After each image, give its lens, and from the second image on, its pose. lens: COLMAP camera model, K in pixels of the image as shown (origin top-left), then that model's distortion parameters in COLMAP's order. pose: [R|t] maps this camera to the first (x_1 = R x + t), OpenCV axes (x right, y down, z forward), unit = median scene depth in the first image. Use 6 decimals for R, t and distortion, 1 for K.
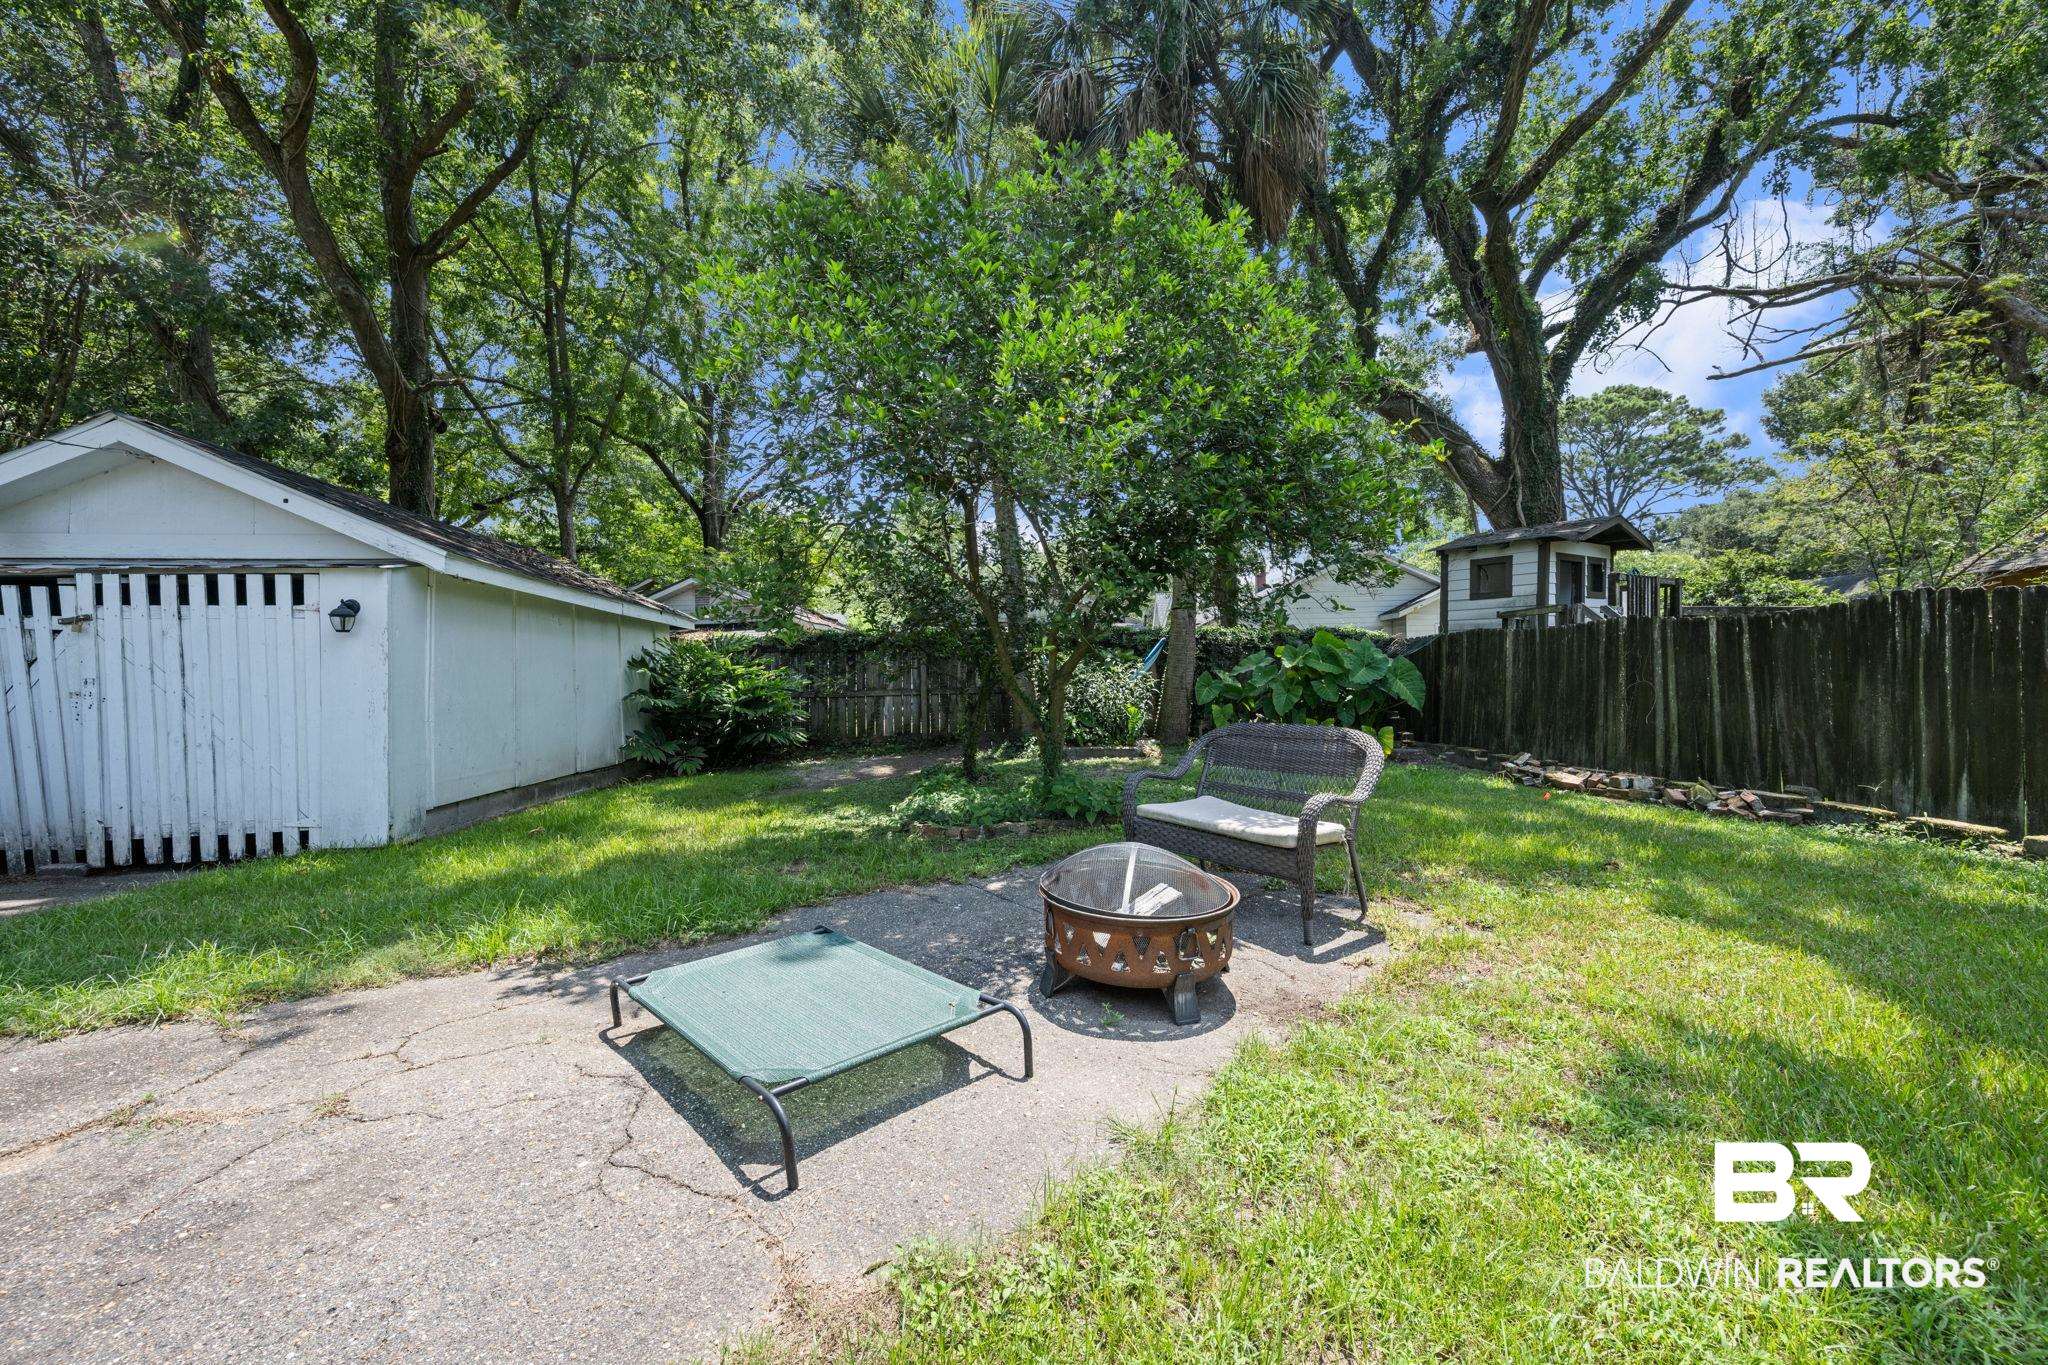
lens RADIAL K [[843.8, 0, 1040.8], [0, 843.8, 684.0], [0, 0, 1]] dist [0.002735, -0.000389]
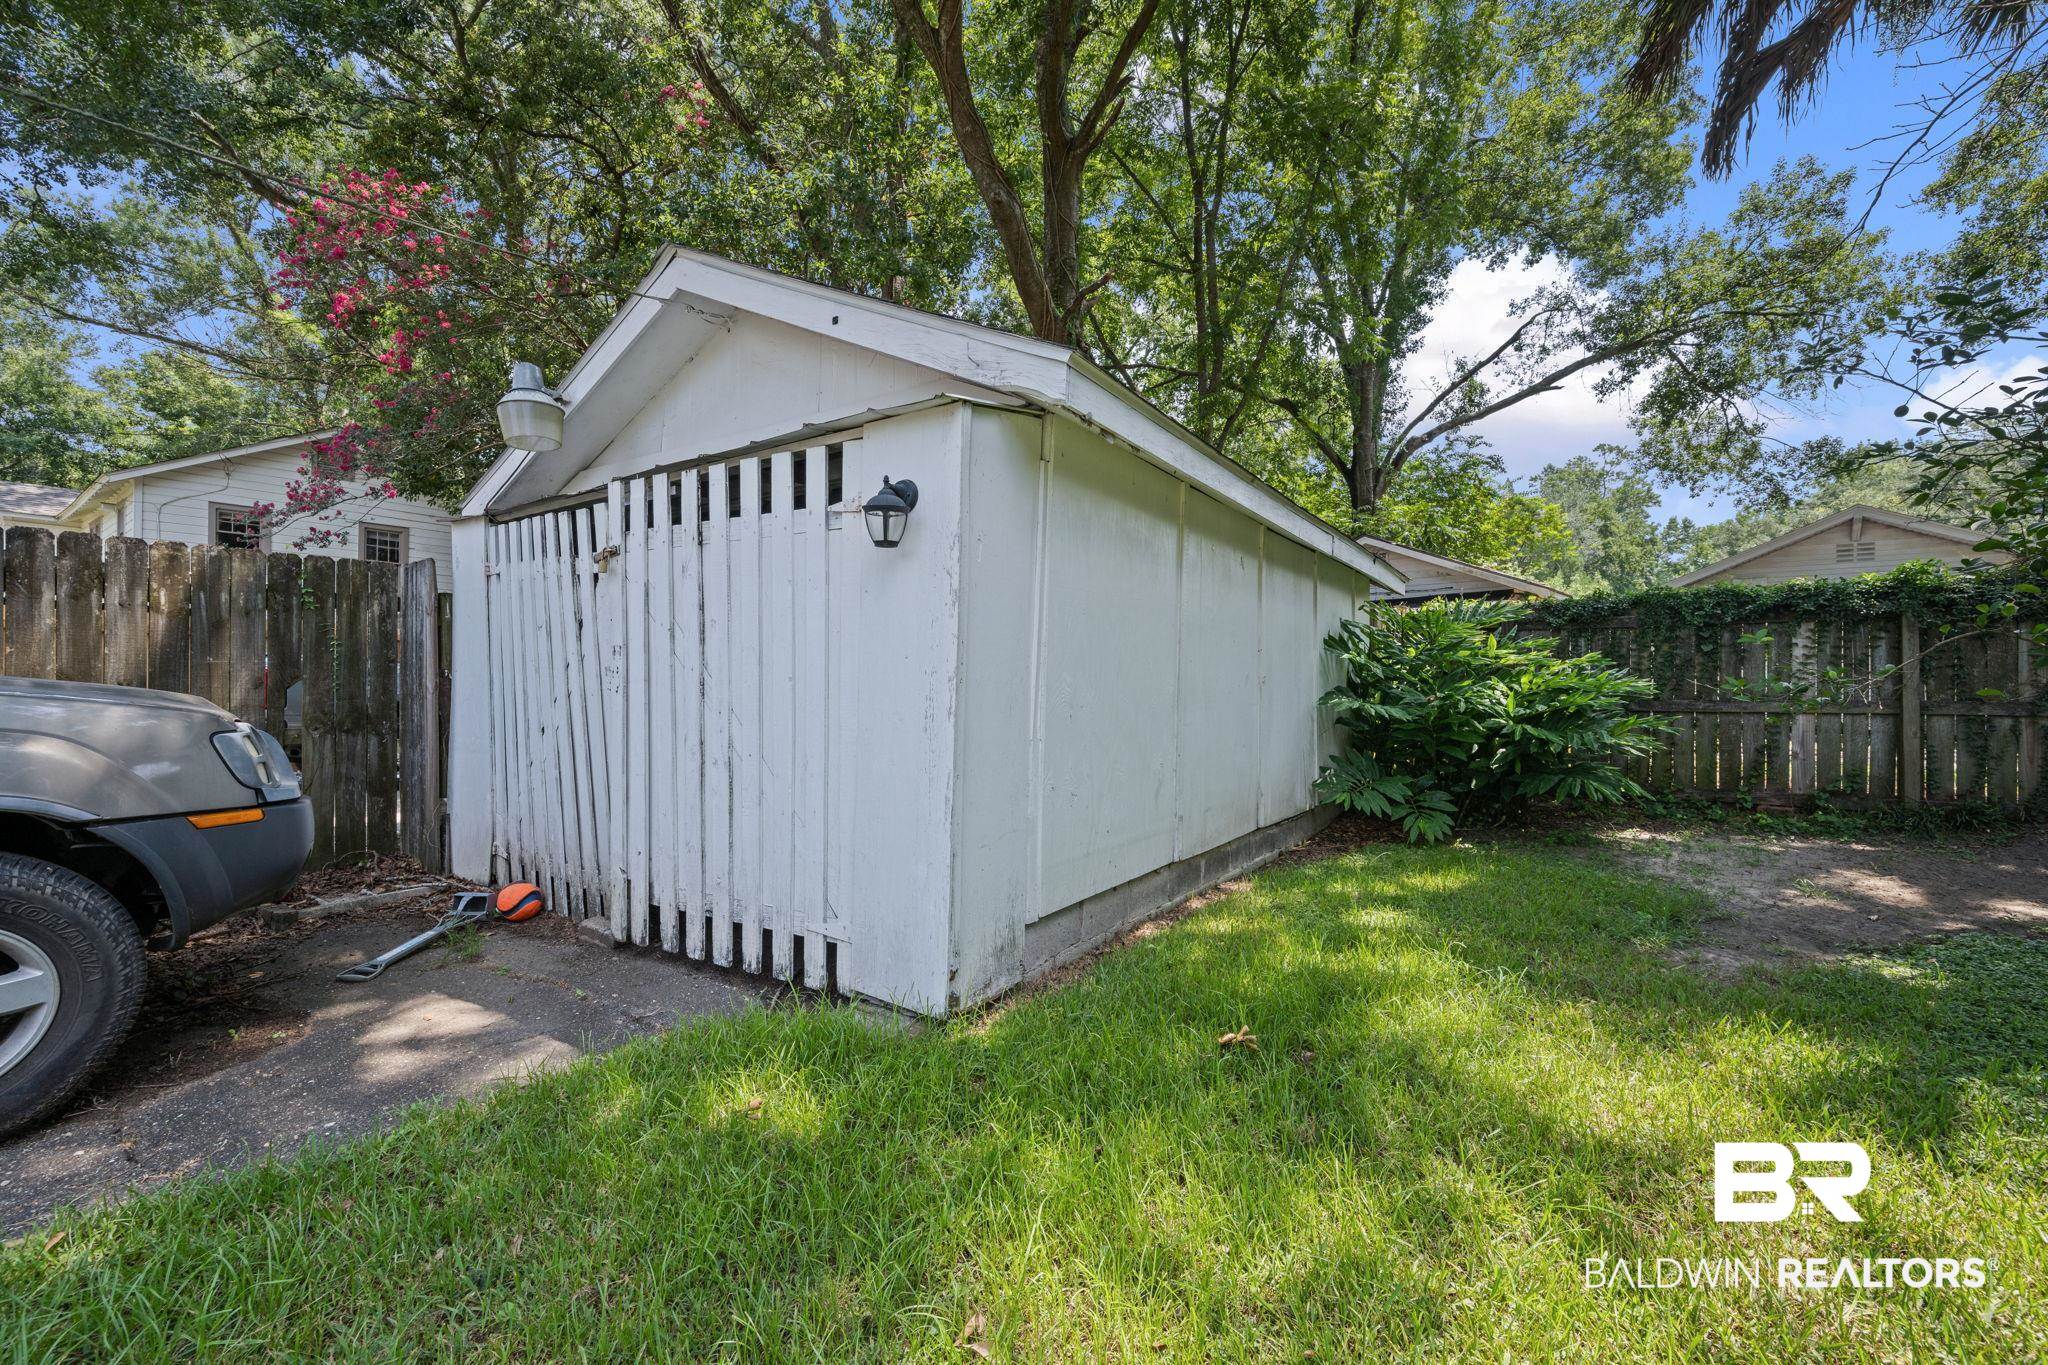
lens RADIAL K [[843.8, 0, 1040.8], [0, 843.8, 684.0], [0, 0, 1]] dist [0.002735, -0.000389]
pose [[0.780266, 0.024920, -0.624952, -0.407818], [-0.025540, 0.999642, 0.007973, 0.007881], [0.624927, 0.009741, 0.780623, 0.605237]]
